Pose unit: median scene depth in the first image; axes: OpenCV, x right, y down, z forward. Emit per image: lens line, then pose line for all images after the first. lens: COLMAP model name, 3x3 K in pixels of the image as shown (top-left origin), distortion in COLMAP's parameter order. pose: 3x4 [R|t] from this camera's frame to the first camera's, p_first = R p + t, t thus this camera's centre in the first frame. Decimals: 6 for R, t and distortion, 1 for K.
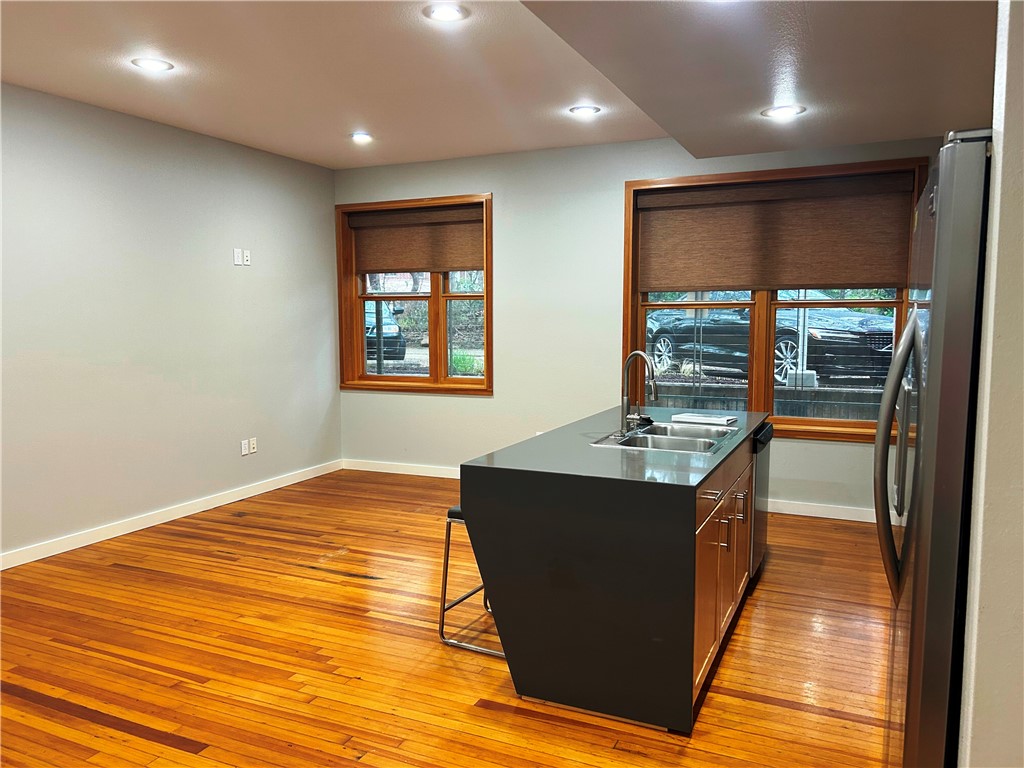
lens RADIAL K [[766.3, 0, 503.0], [0, 766.3, 385.3], [0, 0, 1]] dist [0.085029, -0.101975]
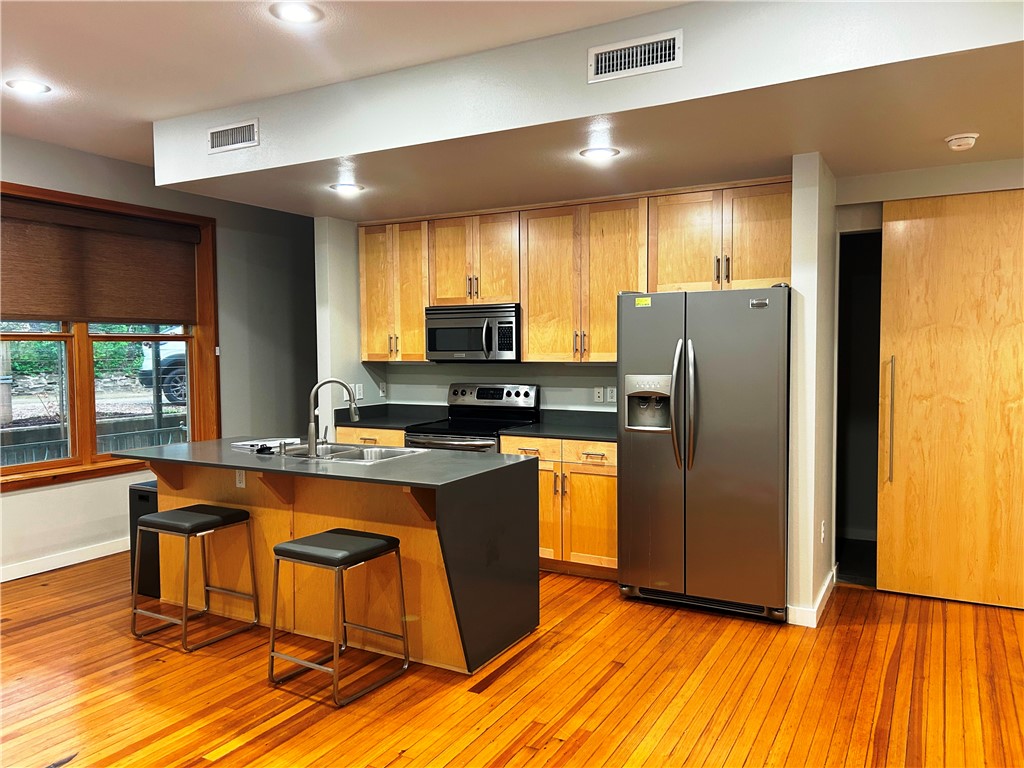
lens RADIAL K [[766.3, 0, 503.0], [0, 766.3, 385.3], [0, 0, 1]] dist [0.085029, -0.101975]
pose [[0.078078, -0.046076, 0.995882, -0.578297], [0.094277, 0.994796, 0.038634, -0.035379], [-0.992480, 0.090872, 0.082015, 0.428656]]
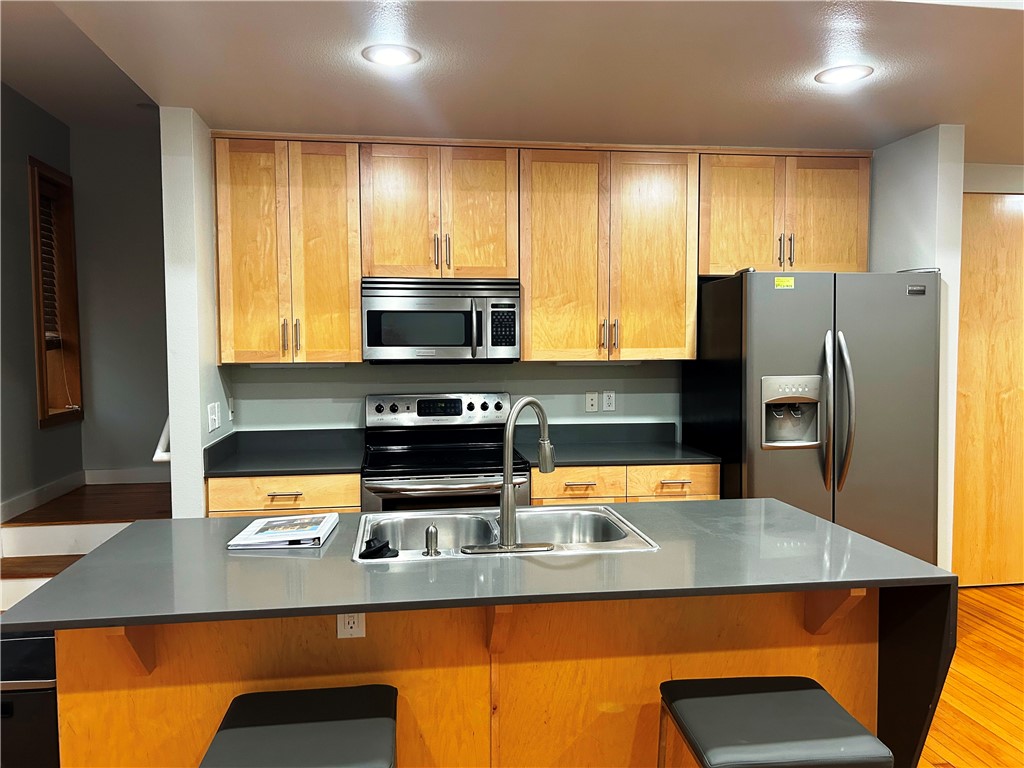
lens RADIAL K [[766.3, 0, 503.0], [0, 766.3, 385.3], [0, 0, 1]] dist [0.085029, -0.101975]
pose [[-0.542211, -0.043218, 0.839130, -0.197630], [0.080107, 0.991469, 0.102826, -0.074893], [-0.836415, 0.122973, -0.534123, 0.852709]]
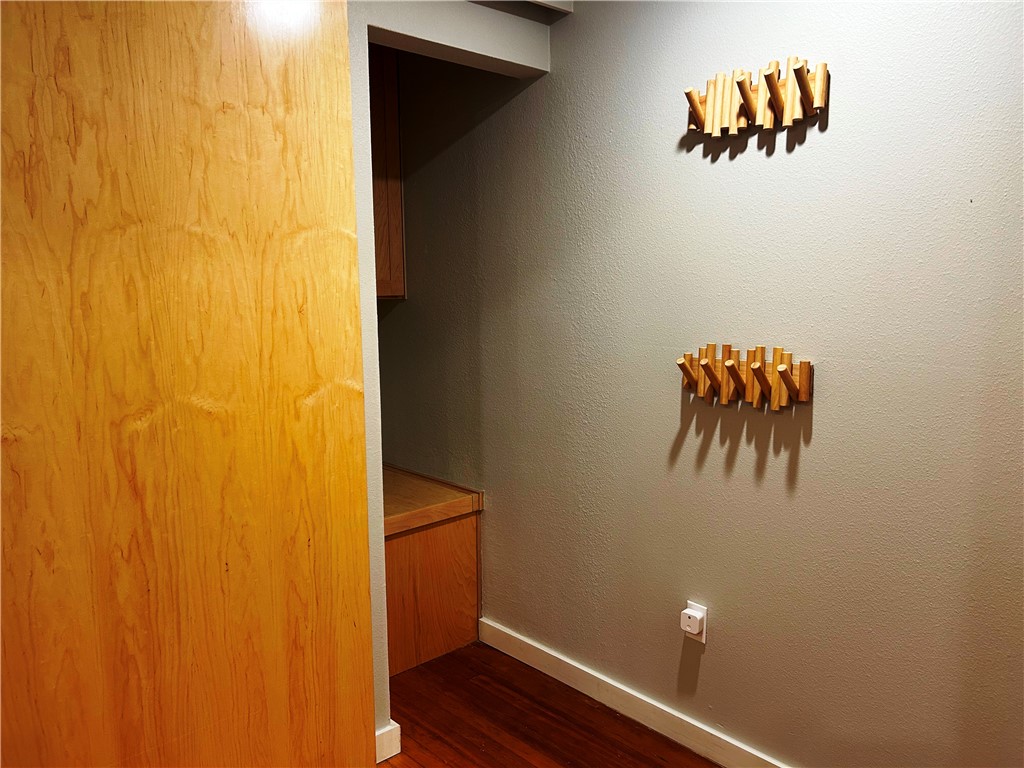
lens RADIAL K [[766.3, 0, 503.0], [0, 766.3, 385.3], [0, 0, 1]] dist [0.085029, -0.101975]
pose [[-0.922264, -0.037279, 0.384758, -0.060077], [0.050234, 0.975341, 0.214911, -0.016426], [-0.383282, 0.217532, -0.897650, 0.228877]]
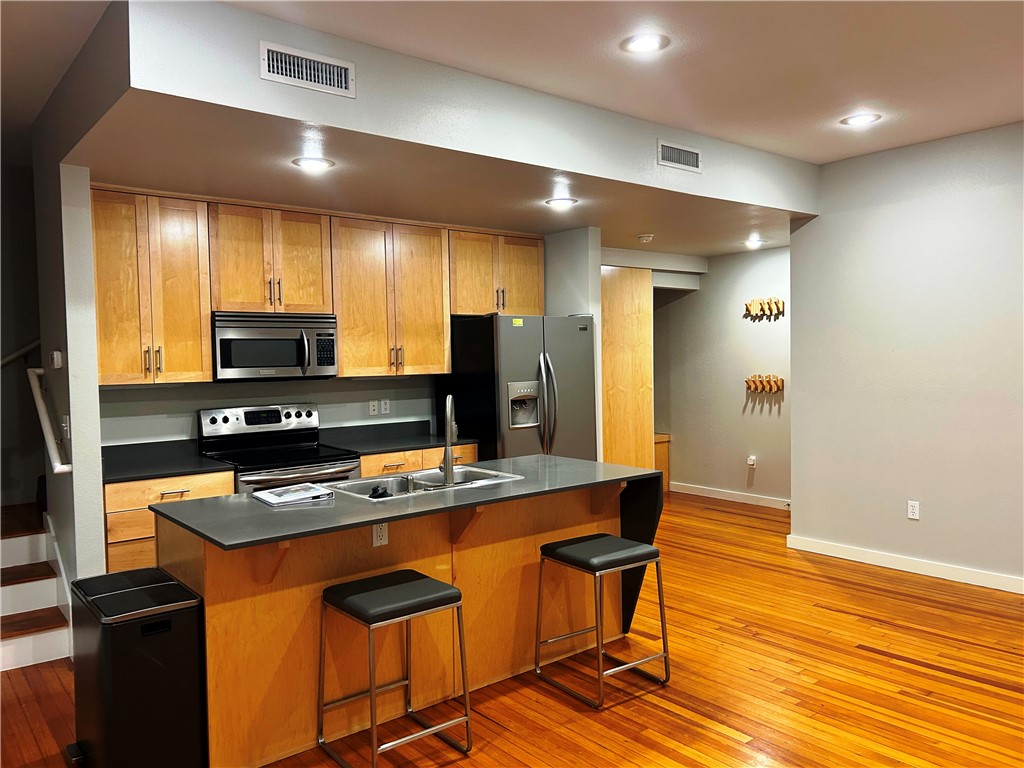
lens RADIAL K [[766.3, 0, 503.0], [0, 766.3, 385.3], [0, 0, 1]] dist [0.085029, -0.101975]
pose [[-0.896474, 0.002692, 0.443088, -0.201884], [0.060249, 0.991435, 0.115875, -0.106640], [-0.438981, 0.130575, -0.888958, 1.174947]]
